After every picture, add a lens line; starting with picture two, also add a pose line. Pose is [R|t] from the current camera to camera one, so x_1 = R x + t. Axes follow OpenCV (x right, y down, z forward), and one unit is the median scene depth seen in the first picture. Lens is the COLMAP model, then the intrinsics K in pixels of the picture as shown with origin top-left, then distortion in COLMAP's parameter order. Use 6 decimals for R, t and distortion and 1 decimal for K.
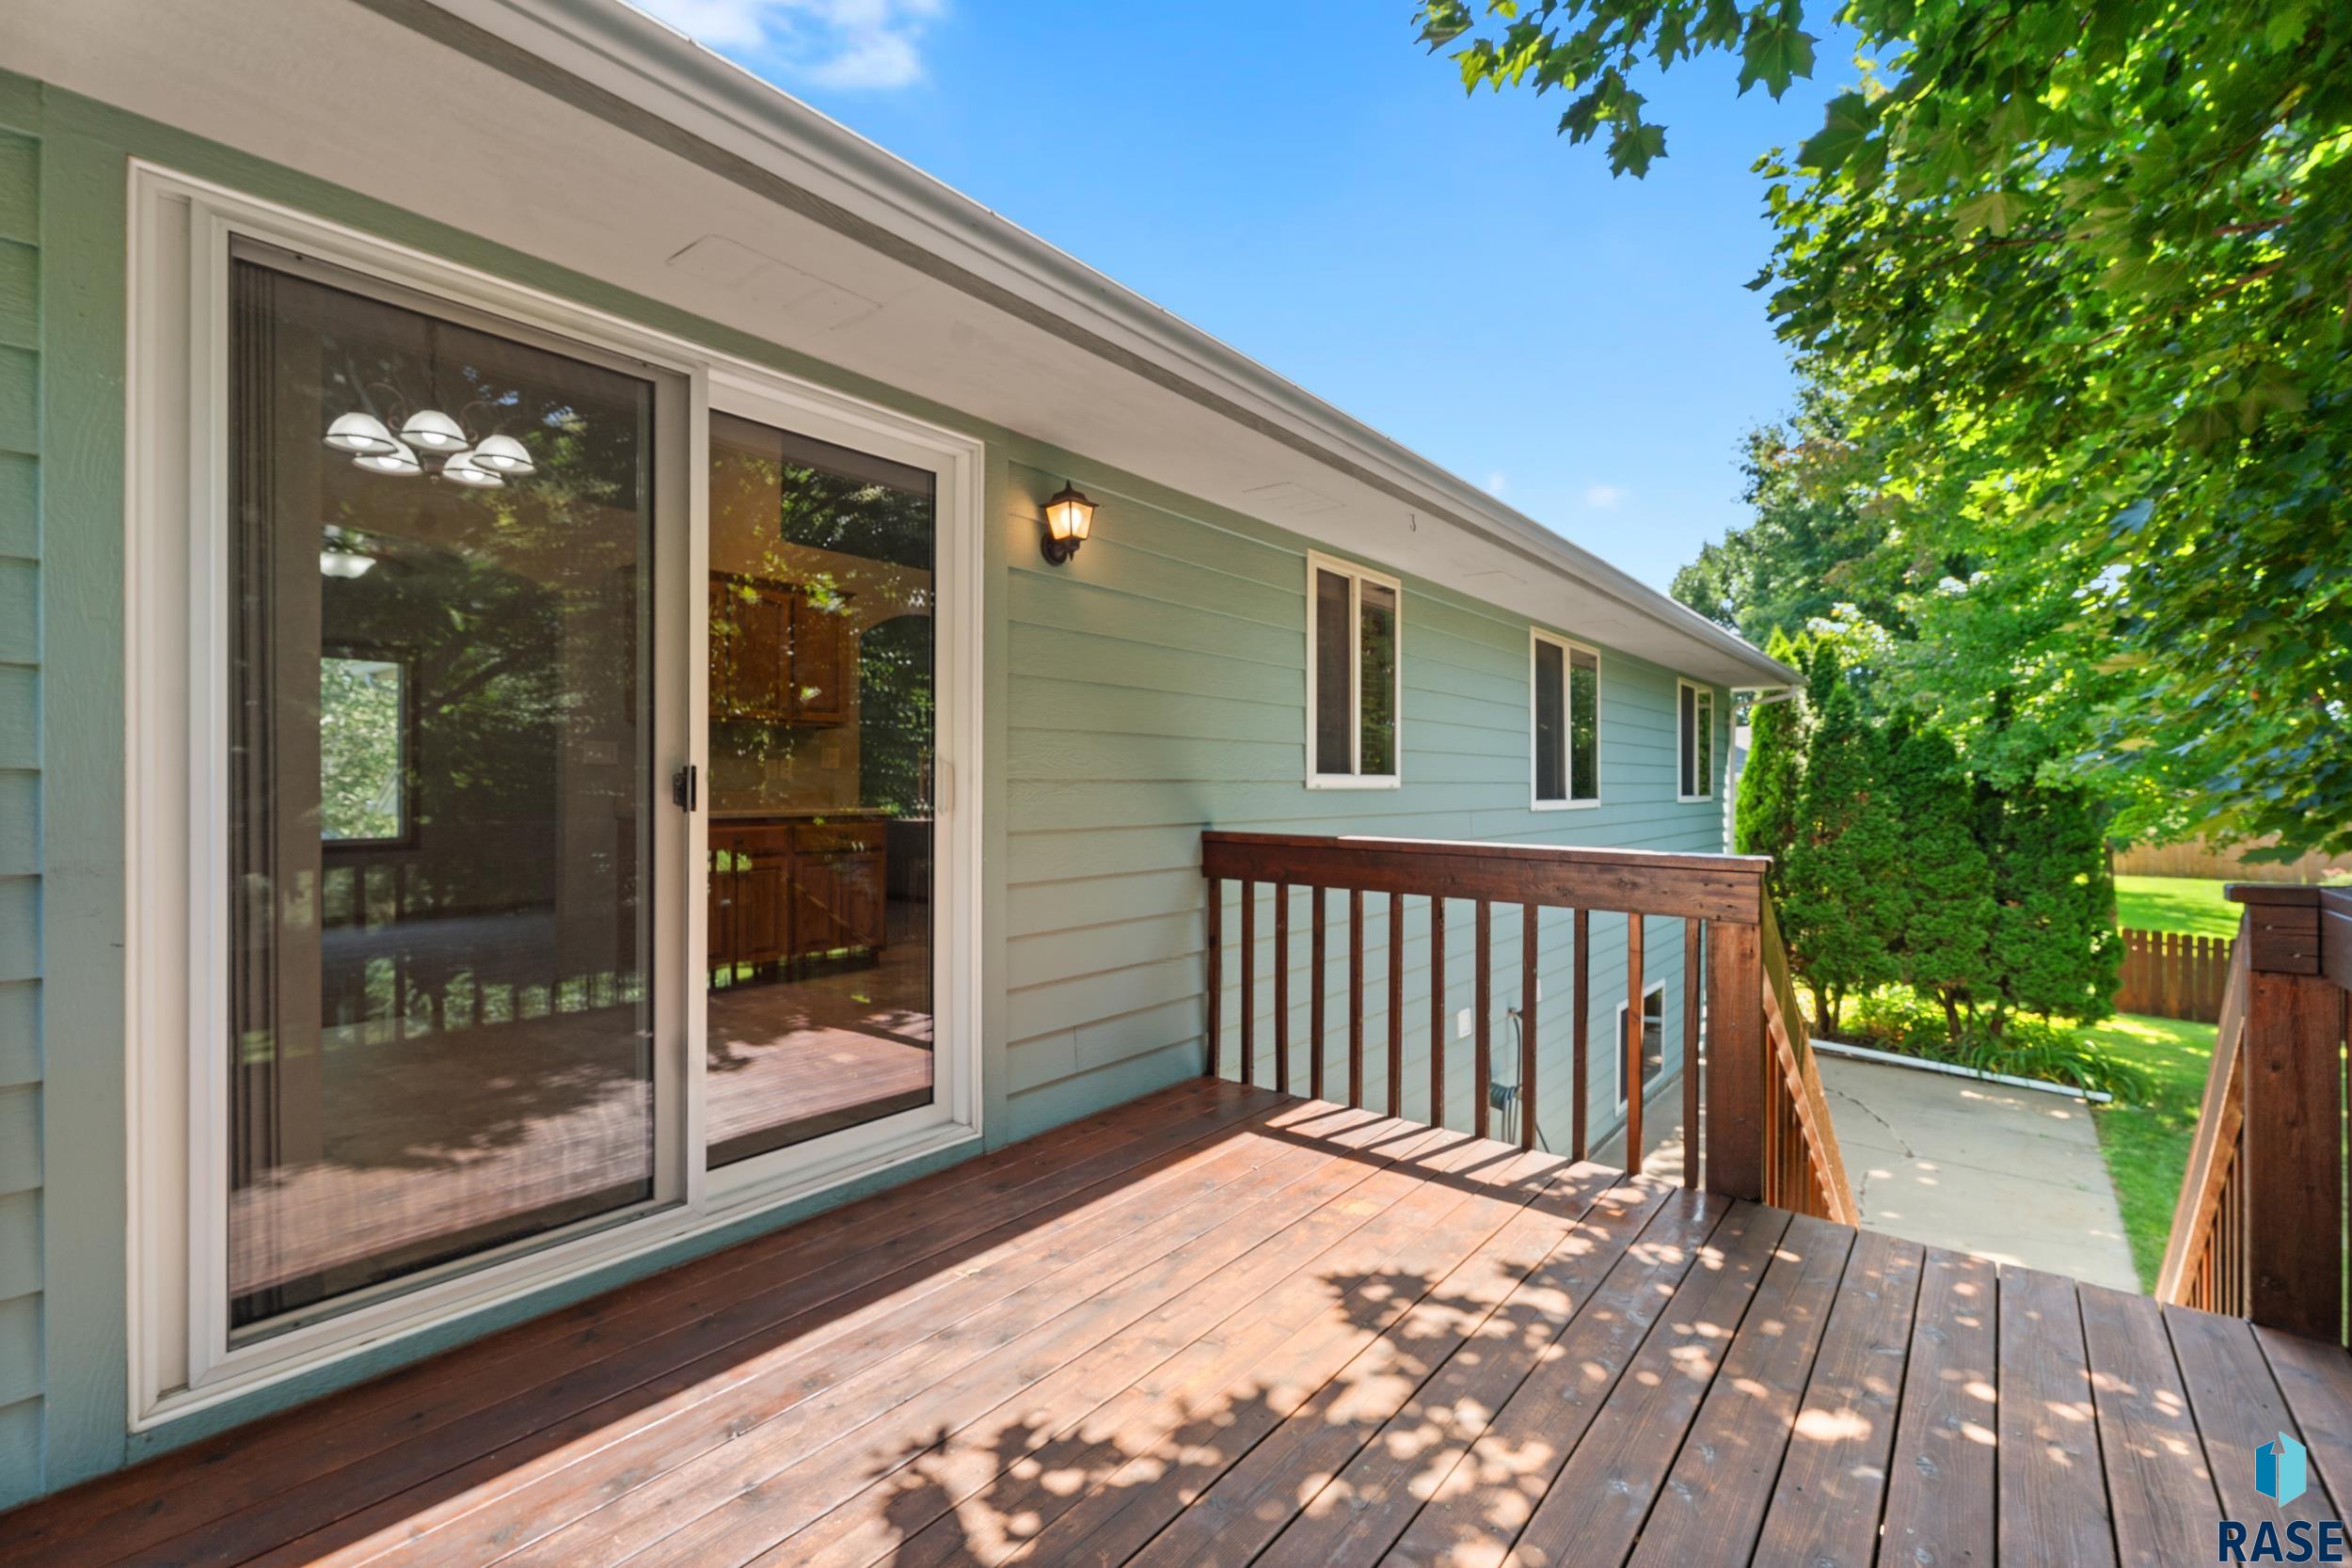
lens RADIAL K [[1039.3, 0, 1176.0], [0, 1039.3, 784.0], [0, 0, 1]] dist [-0.001007, -0.000482]
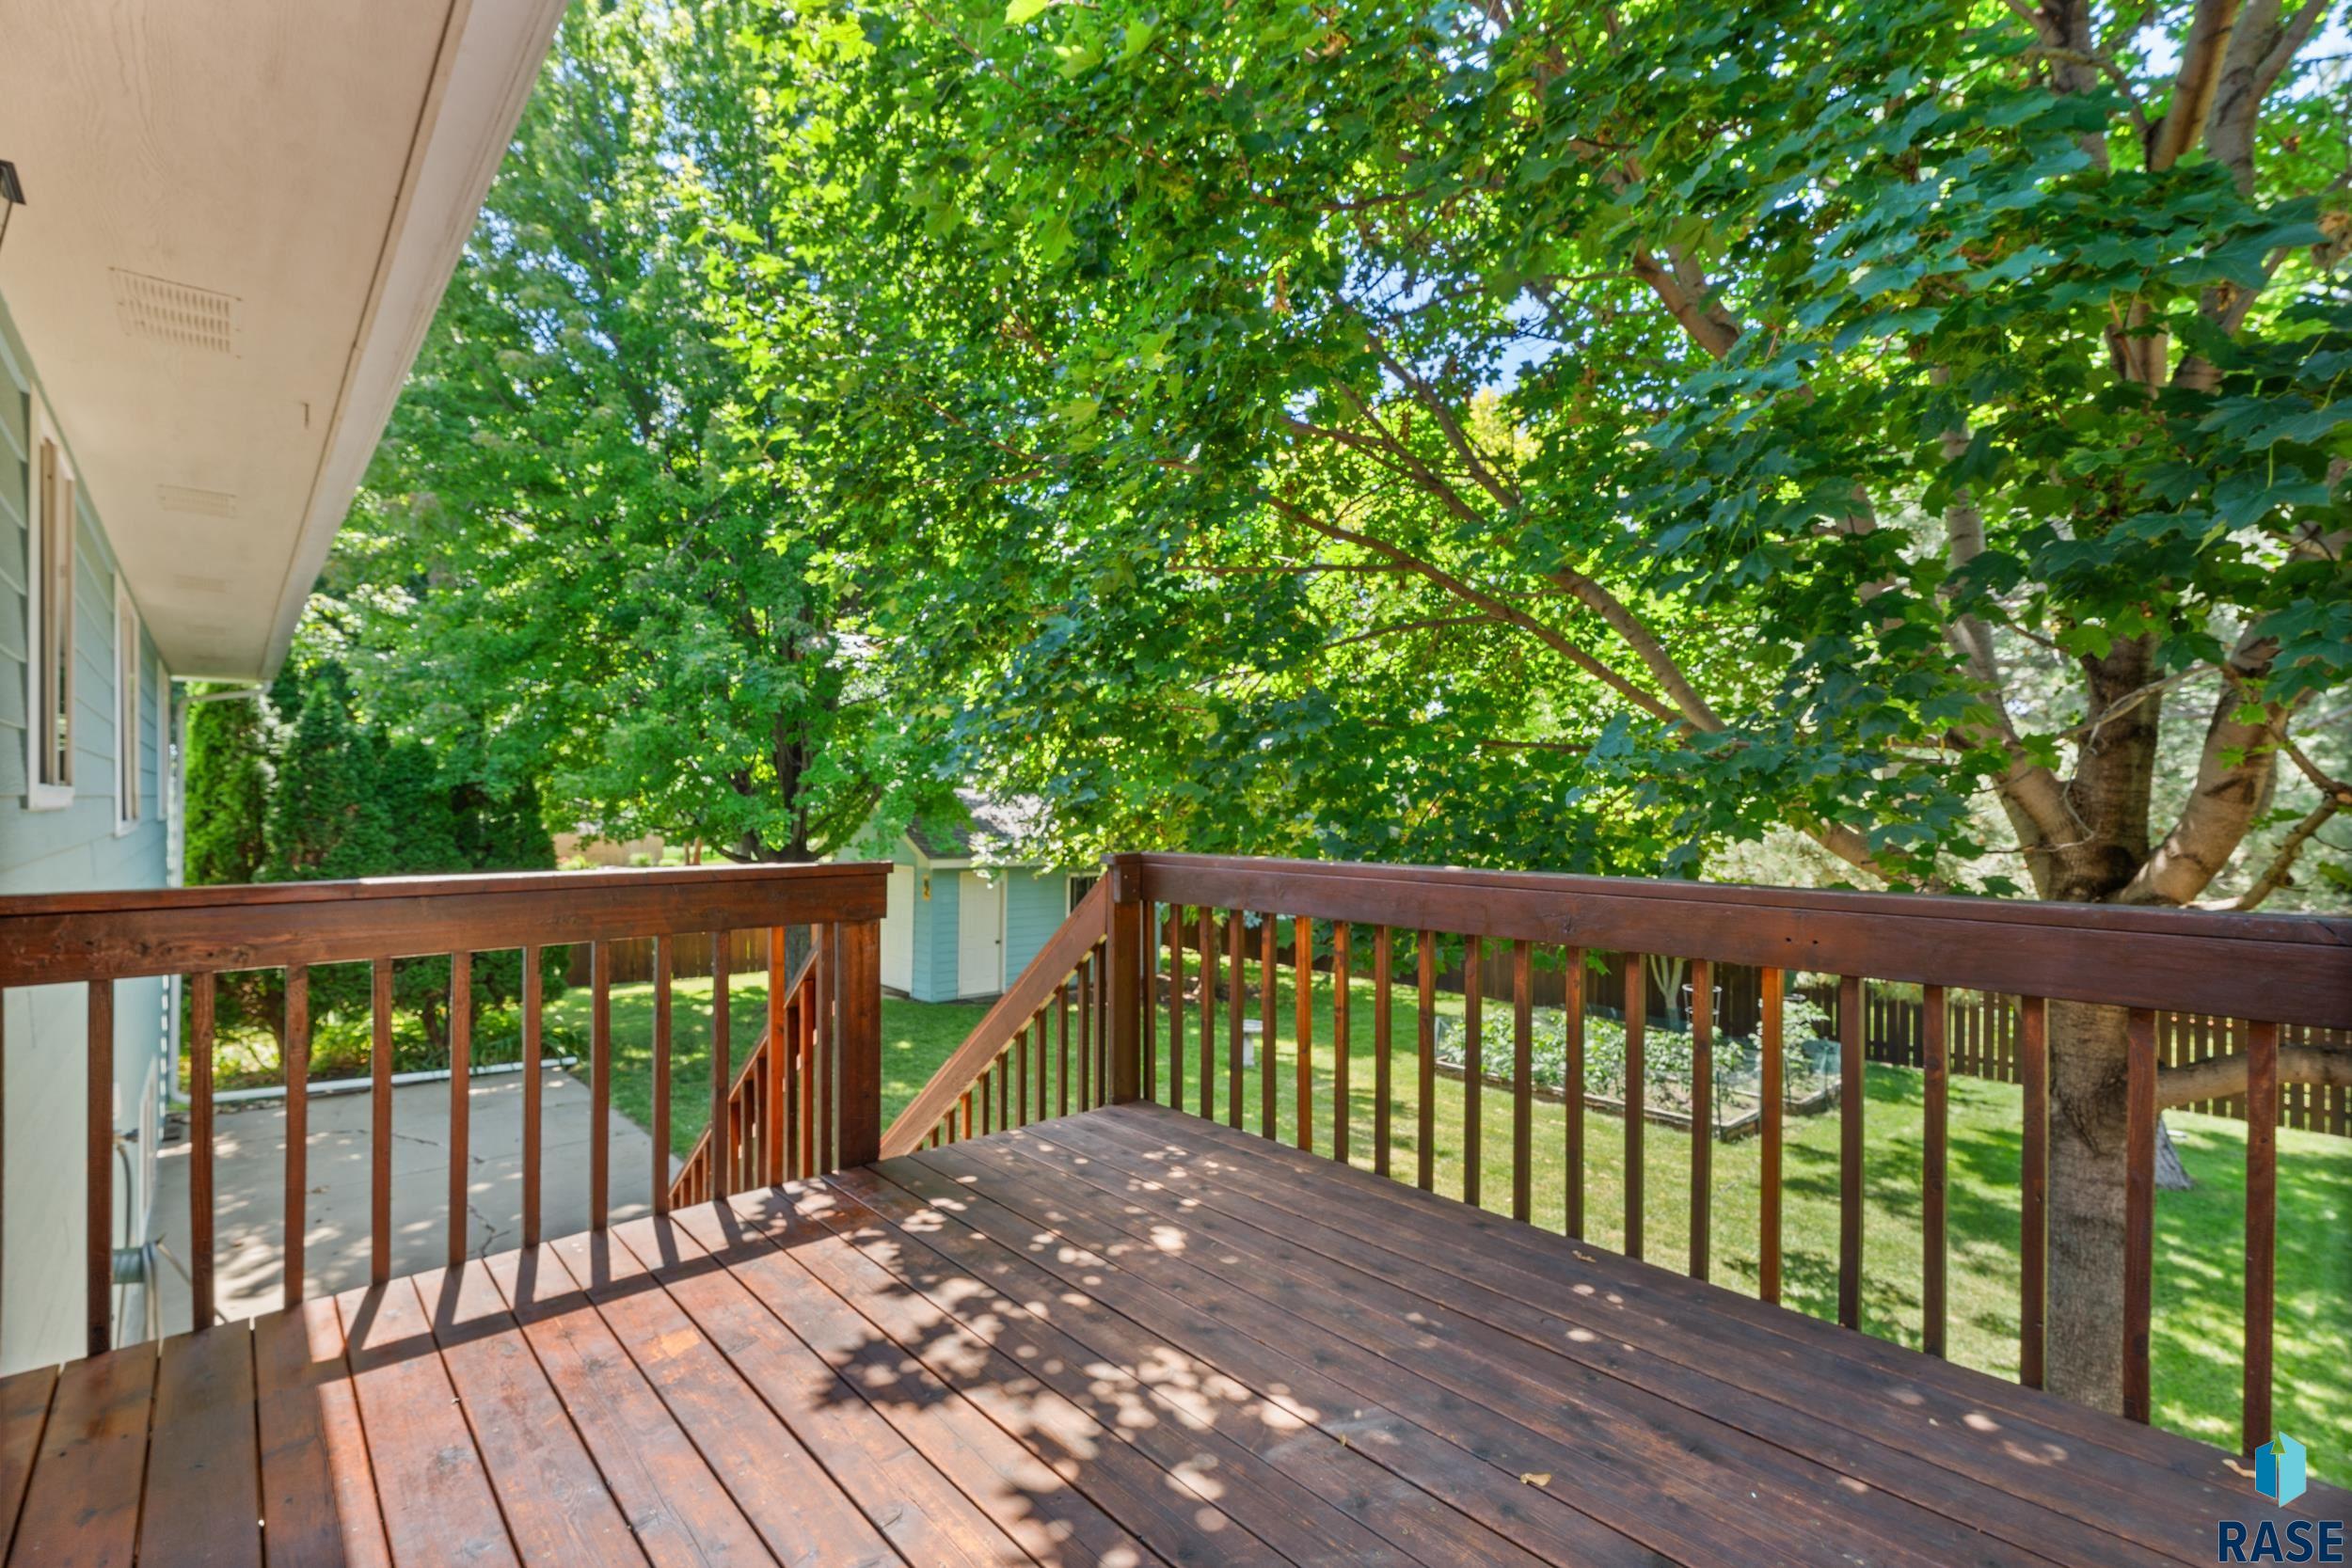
lens RADIAL K [[1018.8, 0, 1176.0], [0, 1018.8, 784.0], [0, 0, 1]] dist [-0.001808, -0.000215]
pose [[0.148343, 0.010049, 0.988885, -0.608348], [-0.000391, 0.999949, -0.010103, -0.007528], [-0.988936, 0.001112, 0.148339, 0.592292]]
